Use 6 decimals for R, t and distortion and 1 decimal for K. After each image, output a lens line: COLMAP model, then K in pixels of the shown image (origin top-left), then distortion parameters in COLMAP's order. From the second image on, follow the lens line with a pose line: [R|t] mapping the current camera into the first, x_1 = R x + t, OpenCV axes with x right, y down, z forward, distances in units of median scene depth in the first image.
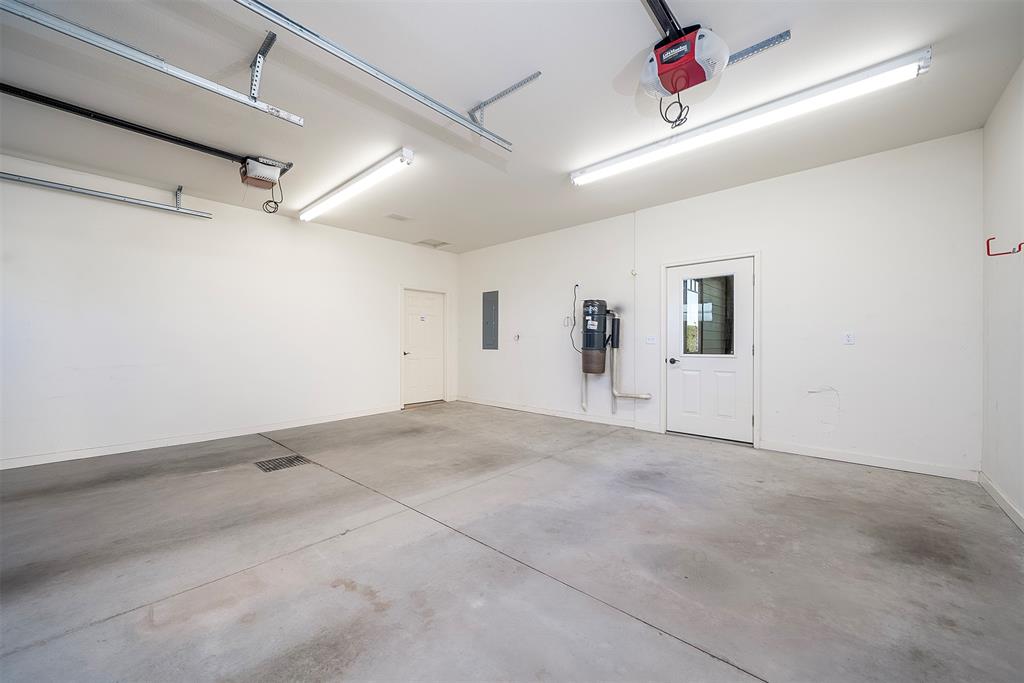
lens RADIAL K [[373.9, 0, 512.7], [0, 373.9, 342.5], [0, 0, 1]] dist [-0.005442, 0.000124]
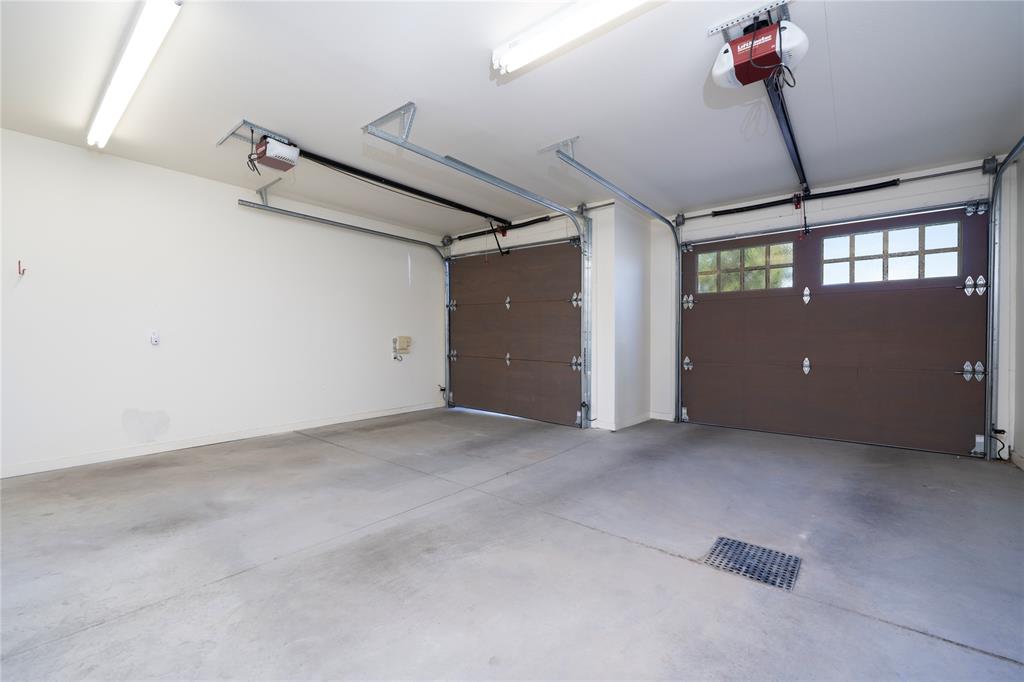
lens RADIAL K [[423.6, 0, 511.3], [0, 423.6, 342.2], [0, 0, 1]] dist [-0.004507, -0.000282]
pose [[-0.998993, 0.003896, -0.044702, -0.289535], [0.003558, 0.999965, 0.007631, -0.001149], [0.044730, 0.007464, -0.998971, 1.920125]]
